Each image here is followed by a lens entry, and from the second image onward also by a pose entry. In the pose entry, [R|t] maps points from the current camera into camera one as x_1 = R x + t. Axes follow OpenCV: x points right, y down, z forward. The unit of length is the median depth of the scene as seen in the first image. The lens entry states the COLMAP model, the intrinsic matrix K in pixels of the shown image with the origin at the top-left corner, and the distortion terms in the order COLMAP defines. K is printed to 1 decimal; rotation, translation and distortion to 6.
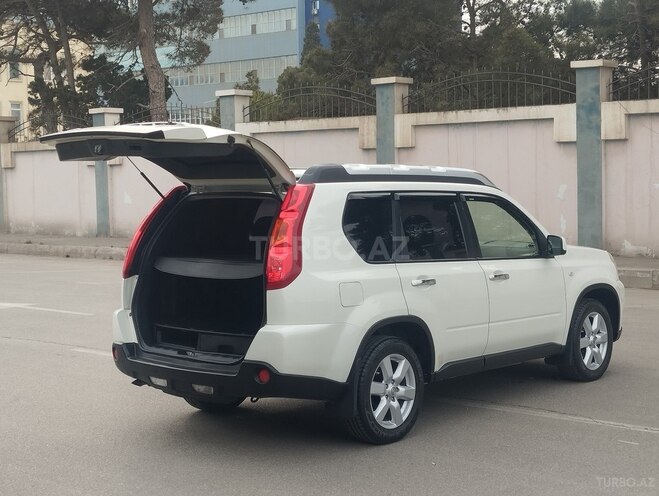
lens RADIAL K [[1100.7, 0, 329.5], [0, 1100.7, 248.0], [0, 0, 1]] dist [0.071790, -0.026025]
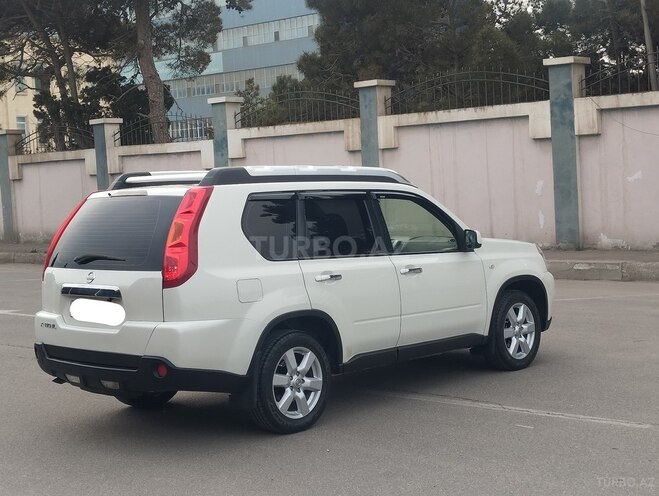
lens RADIAL K [[1088.6, 0, 329.5], [0, 1088.6, 248.0], [0, 0, 1]] dist [0.091386, -0.149767]
pose [[0.999146, -0.026464, -0.031717, 0.095374], [0.026394, 0.999648, -0.002621, 0.004657], [0.031775, 0.001781, 0.999493, -0.023268]]
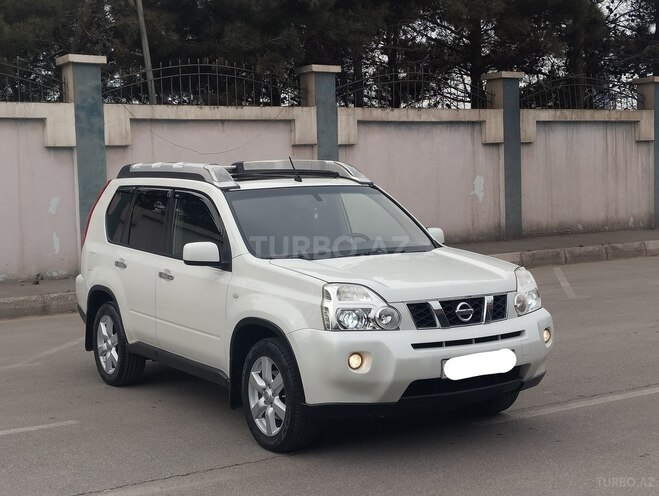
lens RADIAL K [[1215.9, 0, 424.2], [0, 1215.9, 250.6], [0, 0, 1]] dist [0.076670, -0.187265]
pose [[0.239370, -0.054475, 0.969399, -1.271549], [0.089092, 0.995445, 0.033939, -0.044980], [-0.966832, 0.078242, 0.243133, 0.990142]]
